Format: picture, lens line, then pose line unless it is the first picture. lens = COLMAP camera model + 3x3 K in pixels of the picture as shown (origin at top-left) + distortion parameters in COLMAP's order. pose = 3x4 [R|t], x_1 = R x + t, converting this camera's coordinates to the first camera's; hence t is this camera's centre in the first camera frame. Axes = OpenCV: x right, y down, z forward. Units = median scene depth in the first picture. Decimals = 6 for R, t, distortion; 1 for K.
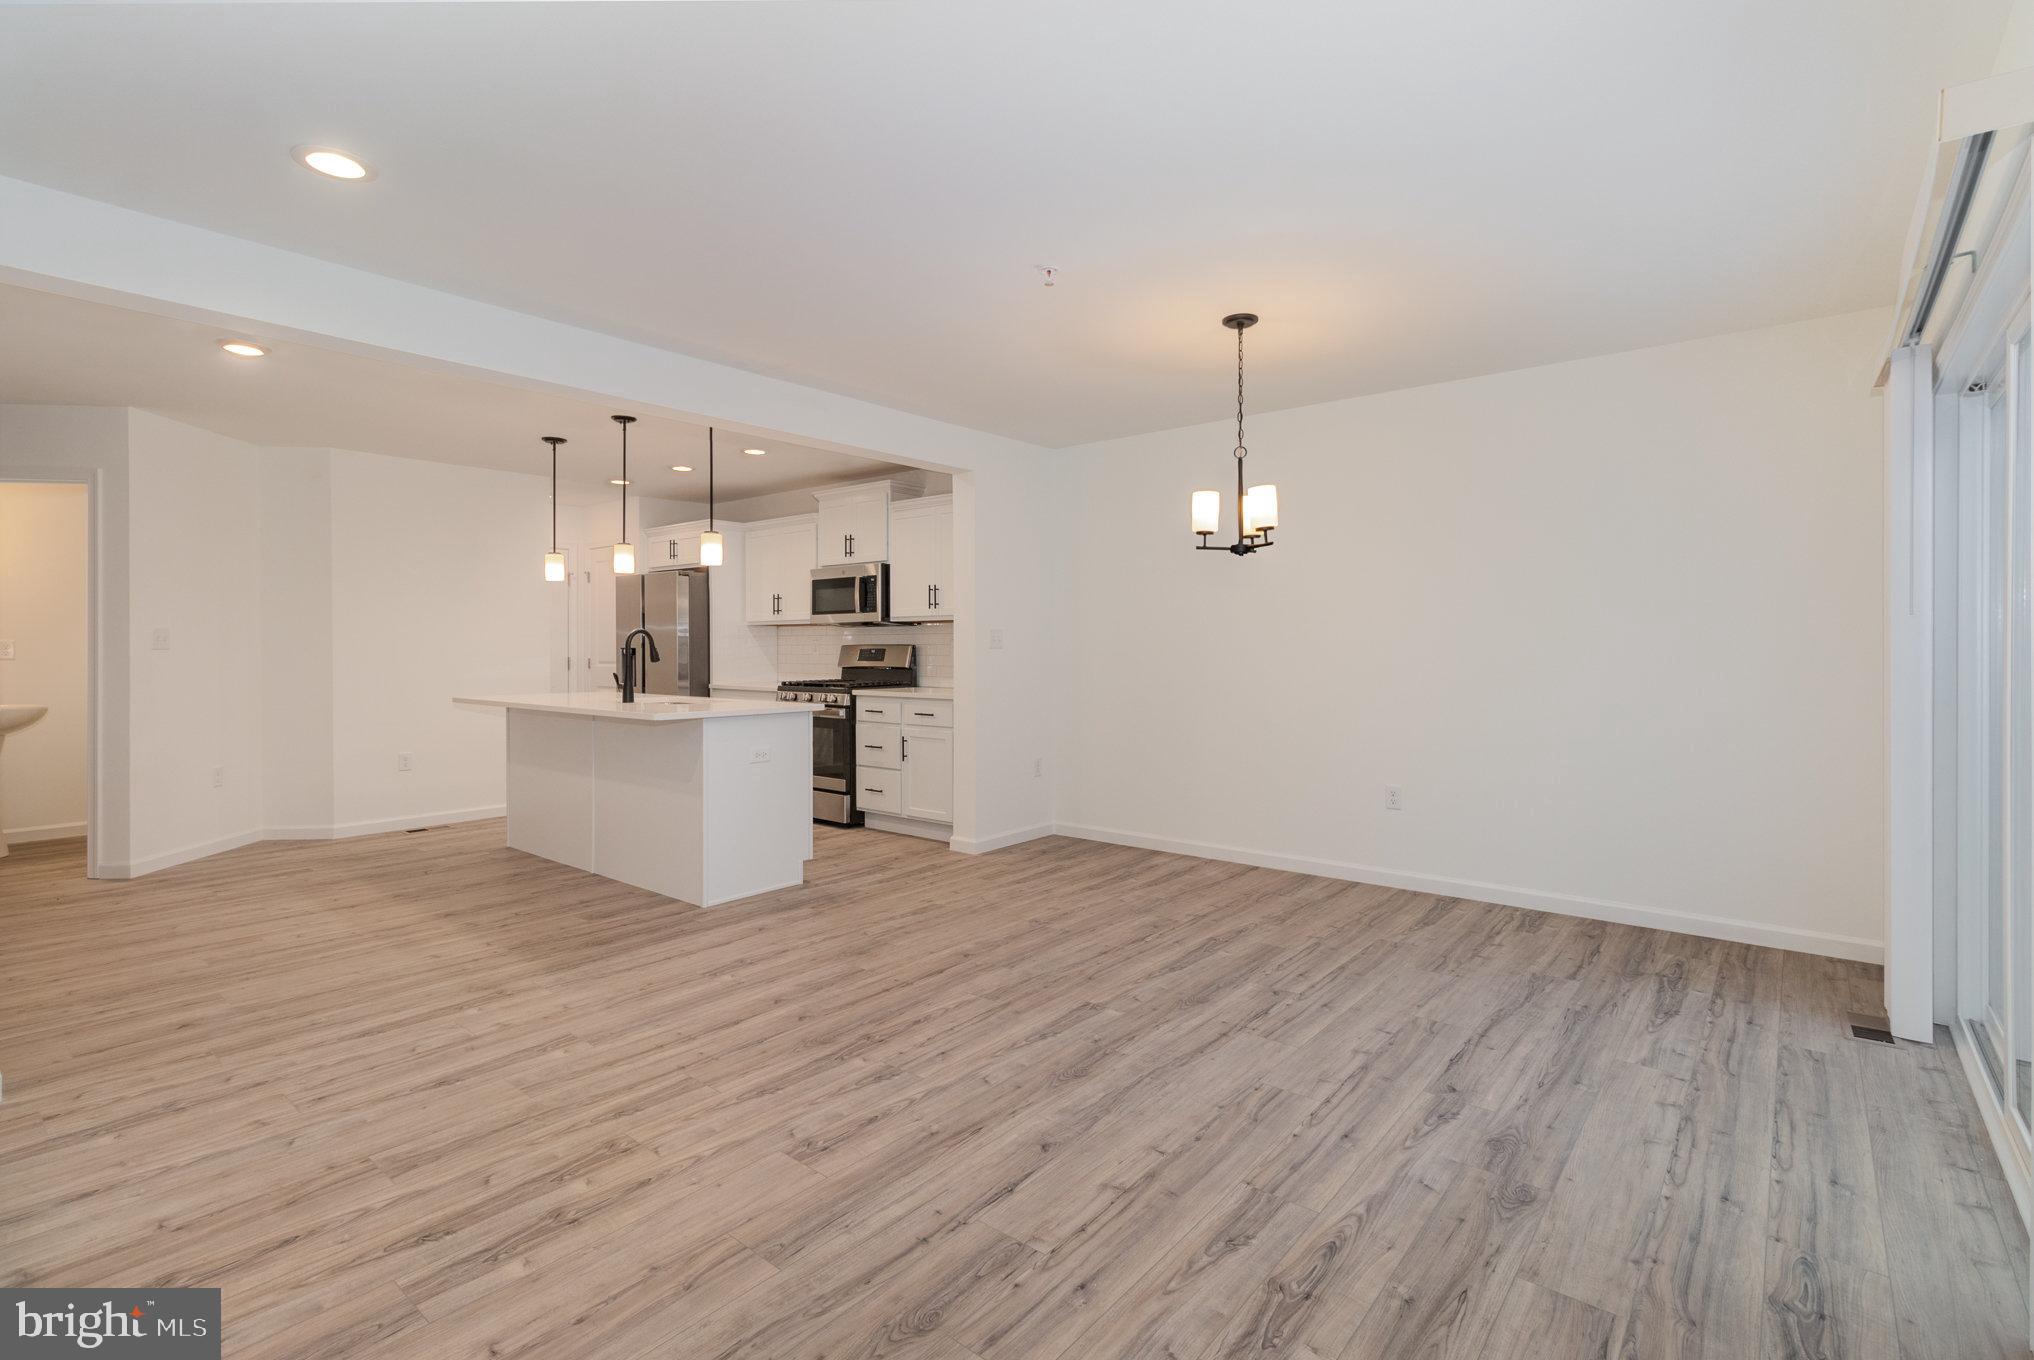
lens RADIAL K [[955.3, 0, 1019.0], [0, 955.3, 644.9], [0, 0, 1]] dist [0.001823, 0.000016]
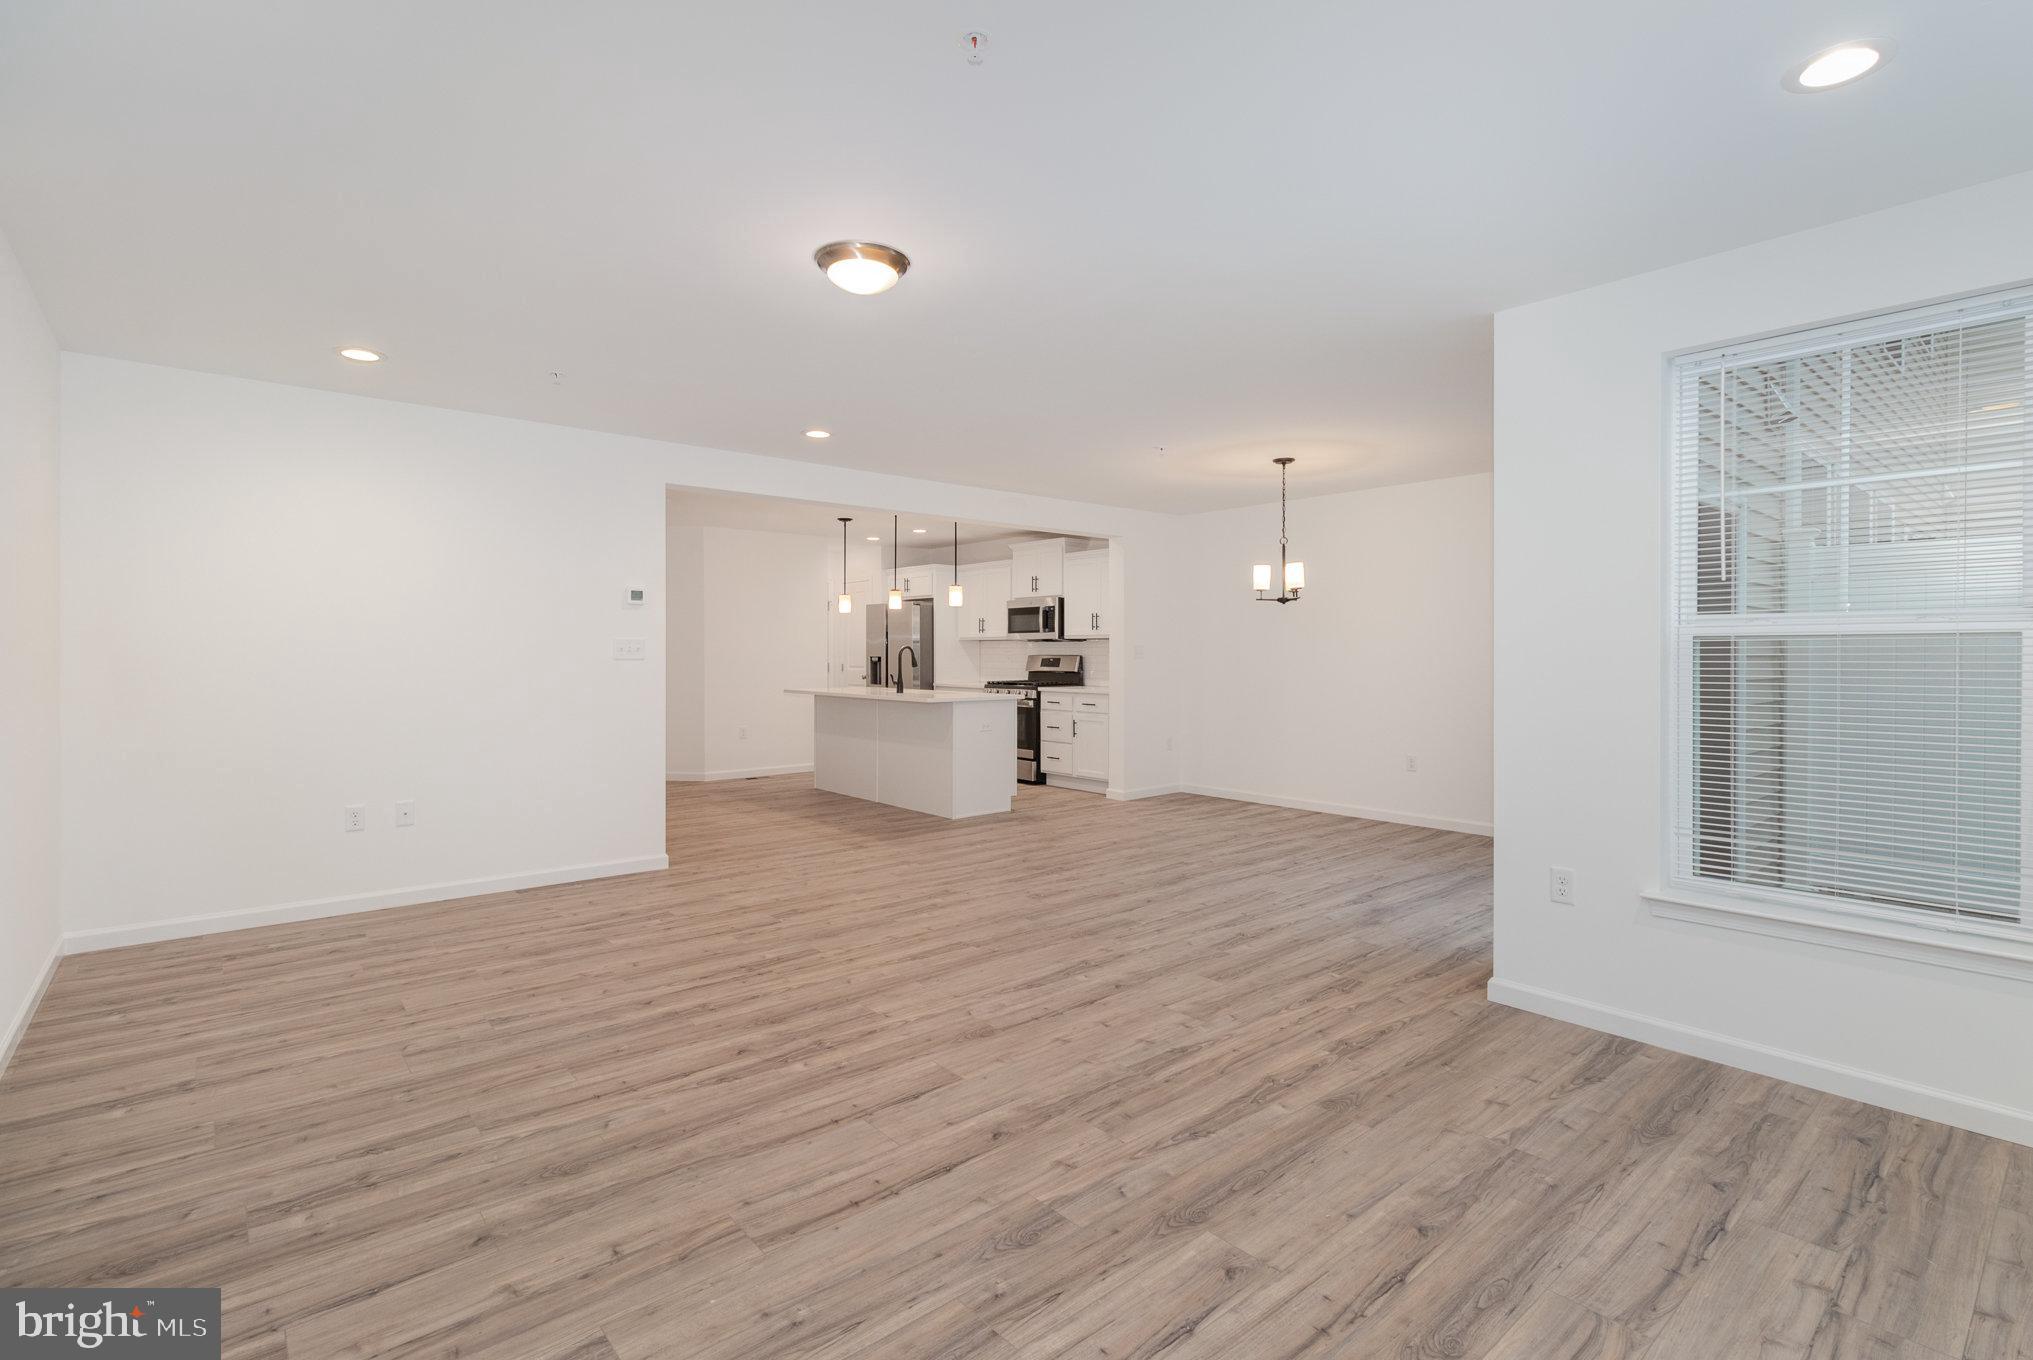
lens RADIAL K [[954.9, 0, 1018.5], [0, 954.9, 644.9], [0, 0, 1]] dist [0.001823, 0.000016]
pose [[0.985894, 0.002236, -0.167358, 0.034327], [-0.003161, 0.999981, -0.005264, -0.008277], [0.167343, 0.005719, 0.985882, -0.405704]]
